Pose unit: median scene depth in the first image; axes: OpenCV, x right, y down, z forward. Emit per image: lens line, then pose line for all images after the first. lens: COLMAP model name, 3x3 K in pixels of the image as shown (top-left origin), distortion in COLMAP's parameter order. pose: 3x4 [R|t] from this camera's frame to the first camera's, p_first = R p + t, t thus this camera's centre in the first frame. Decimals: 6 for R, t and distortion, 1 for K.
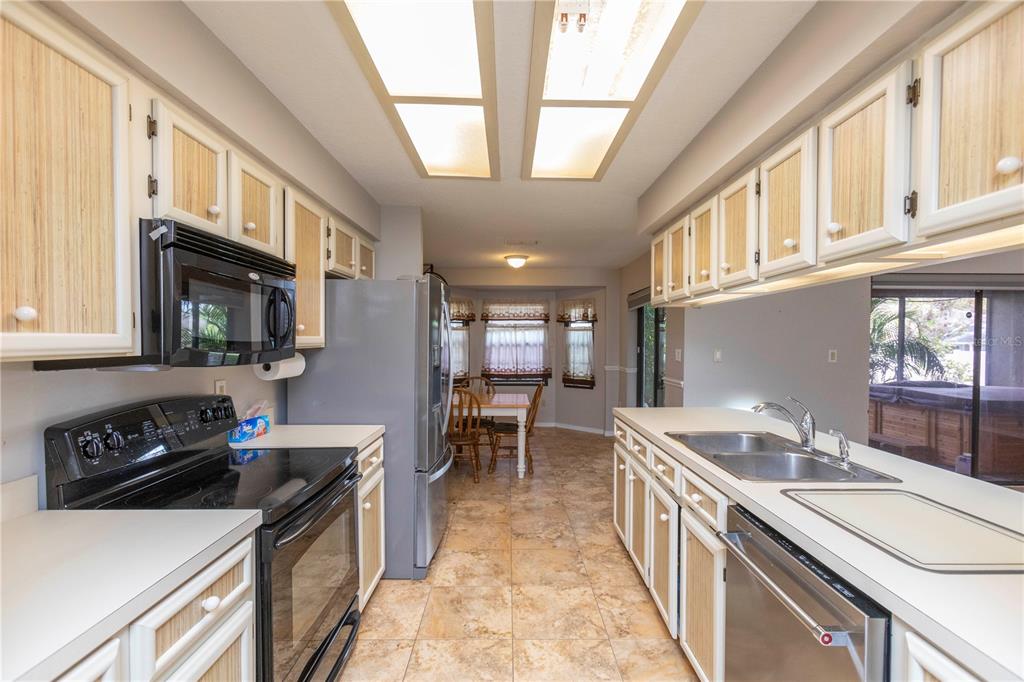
lens RADIAL K [[458.5, 0, 512.5], [0, 458.5, 344.9], [0, 0, 1]] dist [-0.003367, 0.011705]
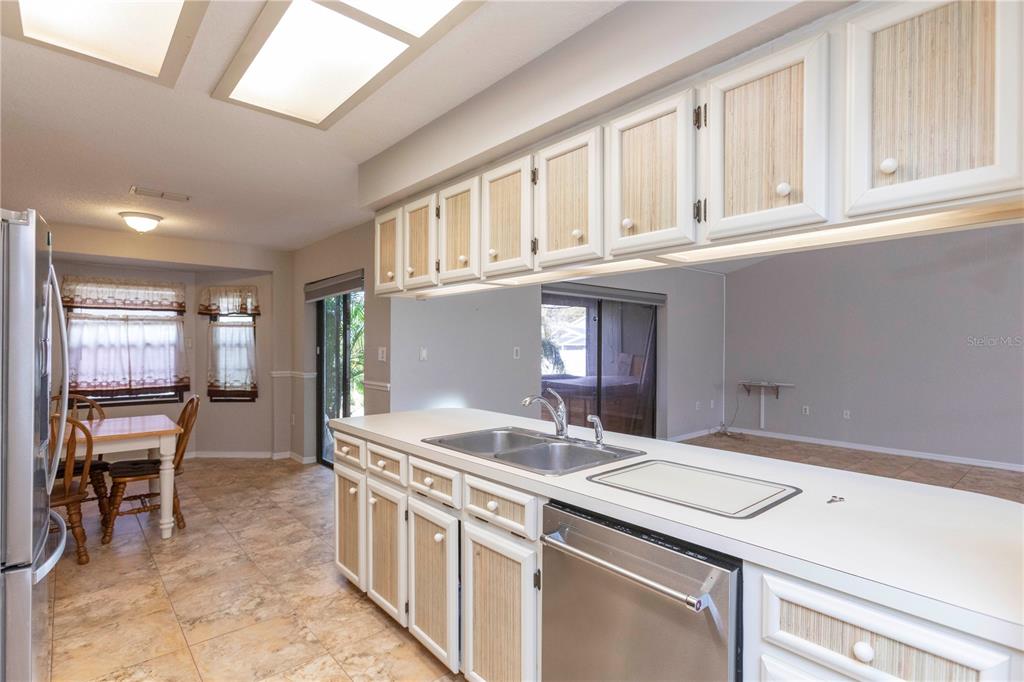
lens RADIAL K [[509.8, 0, 513.4], [0, 509.8, 344.4], [0, 0, 1]] dist [-0.015061, 0.013877]
pose [[0.756323, -0.001103, 0.654197, -0.117425], [0.006423, 0.999963, -0.005741, 0.013535], [-0.654166, 0.008544, 0.756302, 0.118958]]
